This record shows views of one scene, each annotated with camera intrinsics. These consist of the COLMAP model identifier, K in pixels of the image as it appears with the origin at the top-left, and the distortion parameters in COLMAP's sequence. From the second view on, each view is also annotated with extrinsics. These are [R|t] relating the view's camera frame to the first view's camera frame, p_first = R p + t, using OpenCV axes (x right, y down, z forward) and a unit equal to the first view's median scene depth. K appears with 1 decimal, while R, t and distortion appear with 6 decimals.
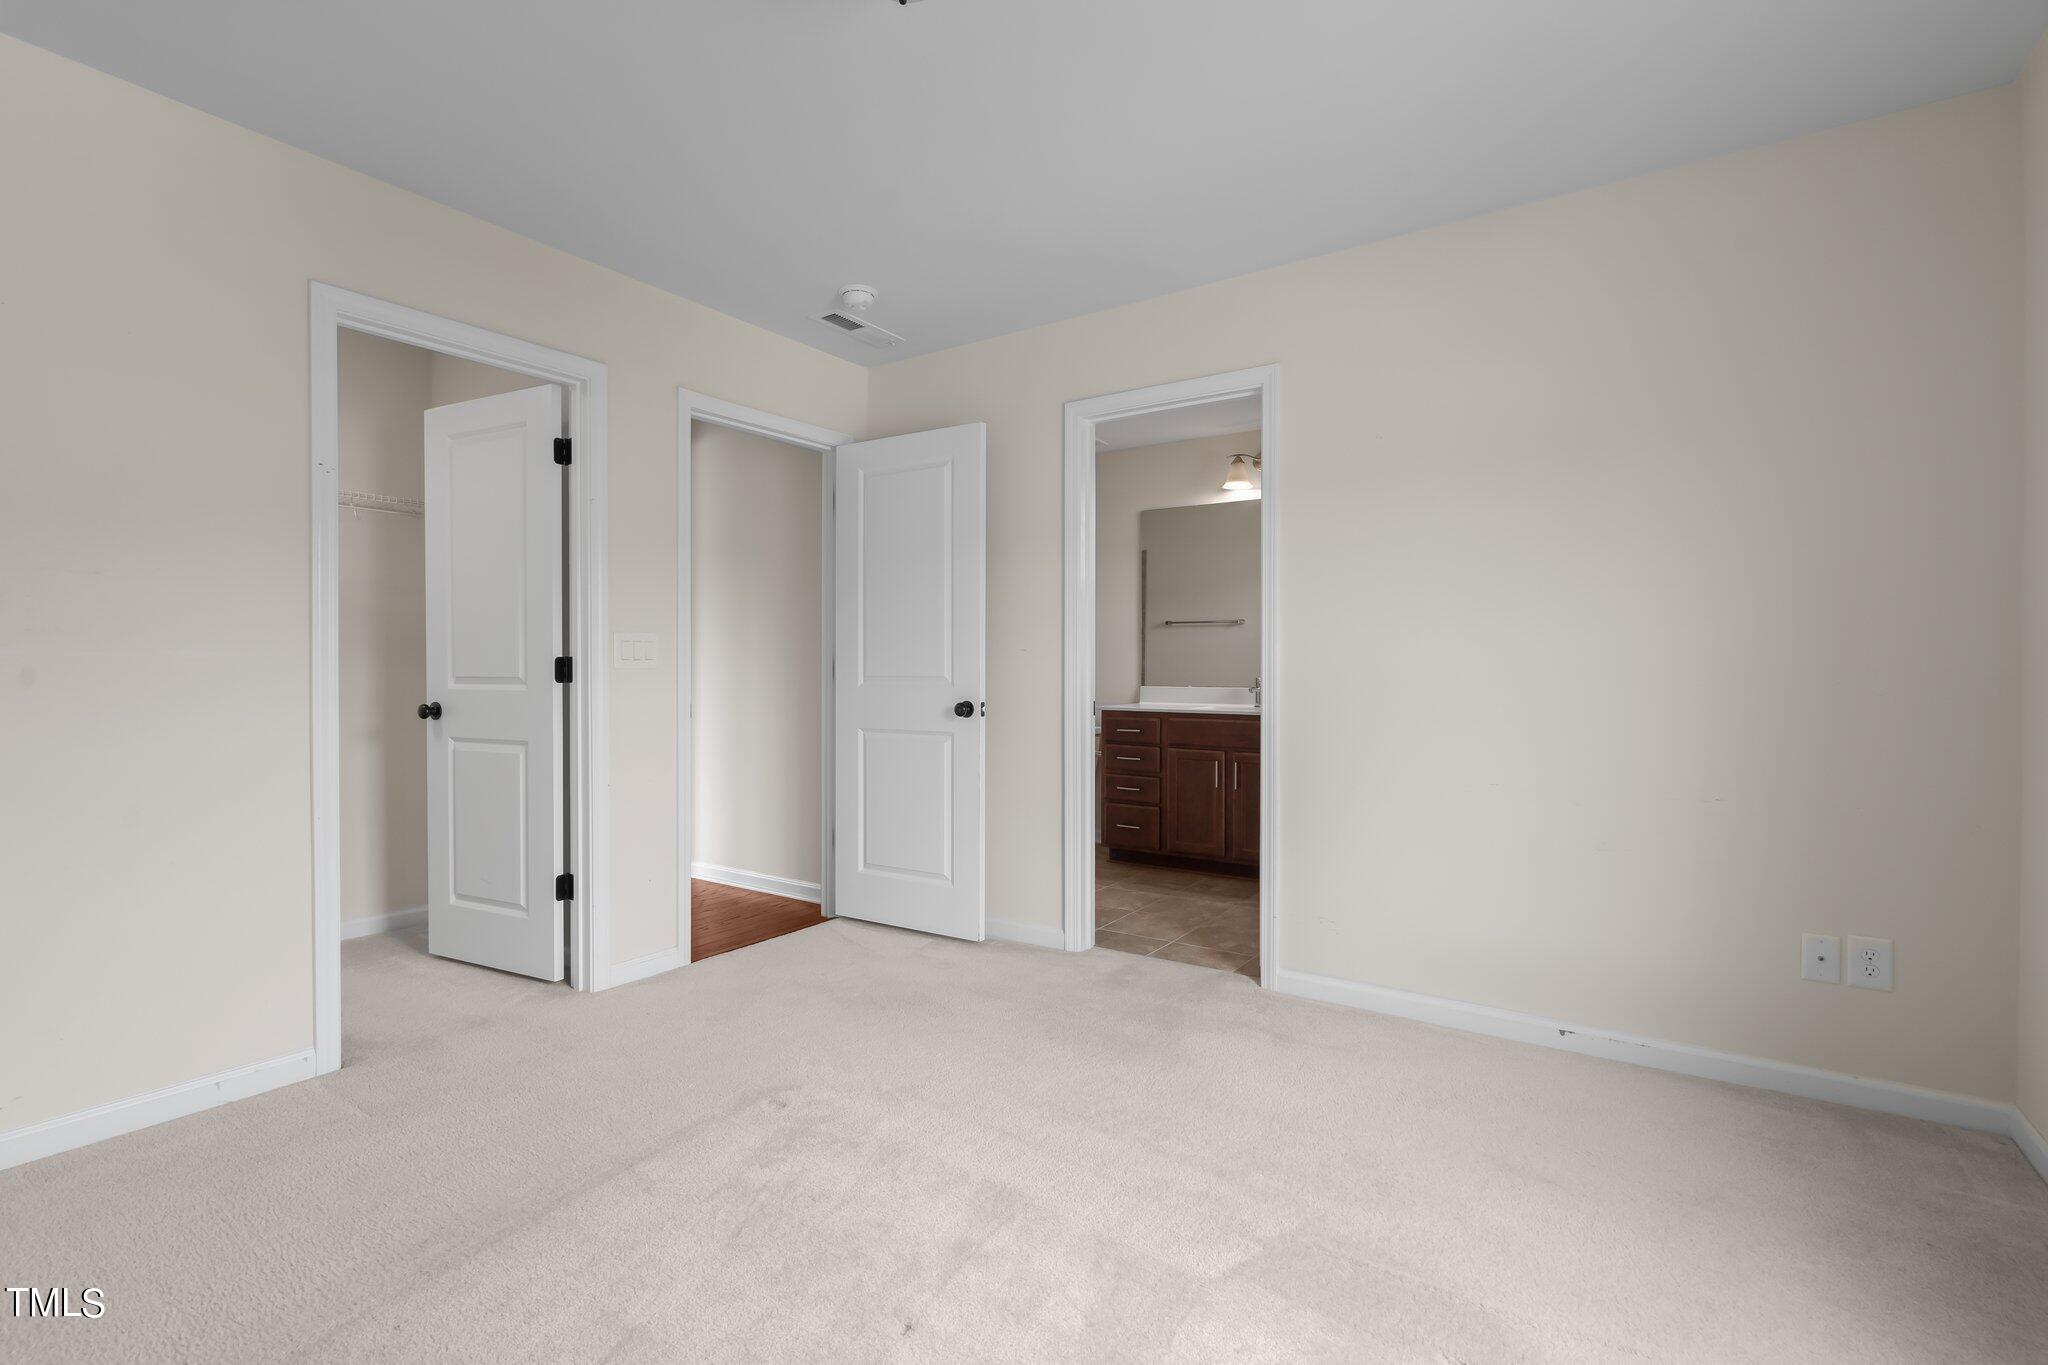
lens RADIAL K [[933.9, 0, 1022.6], [0, 933.9, 680.6], [0, 0, 1]] dist [-0.009438, 0.004640]
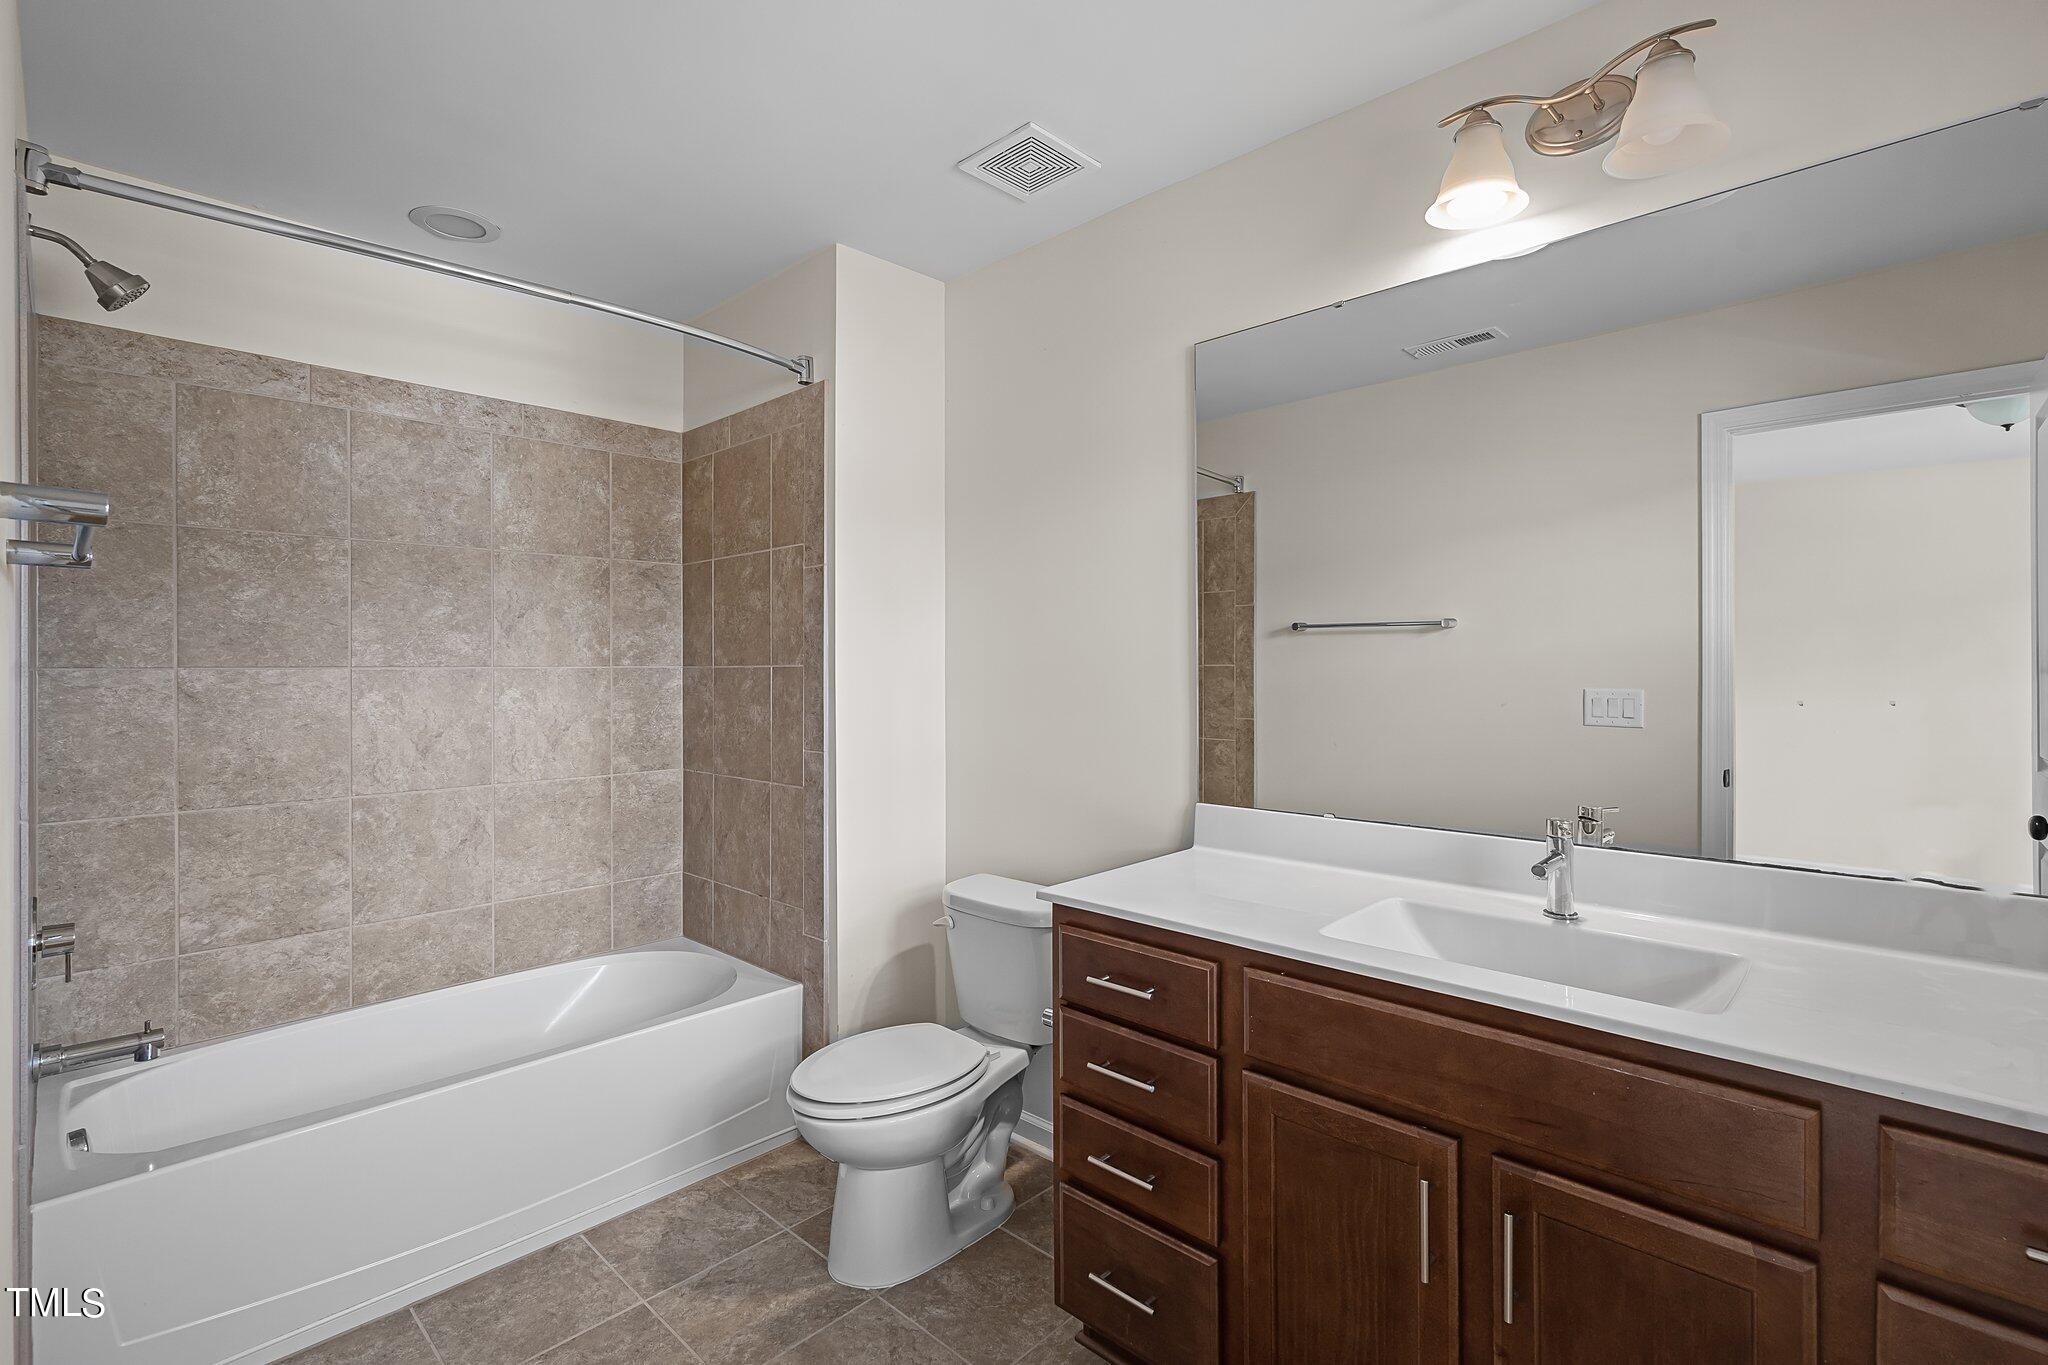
lens RADIAL K [[933.9, 0, 1029.0], [0, 933.9, 673.0], [0, 0, 1]] dist [-0.009438, 0.004640]
pose [[0.987479, -0.006661, -0.157612, 0.134946], [0.005784, 0.999965, -0.006023, -0.050265], [0.157646, 0.005036, 0.987483, 0.694962]]
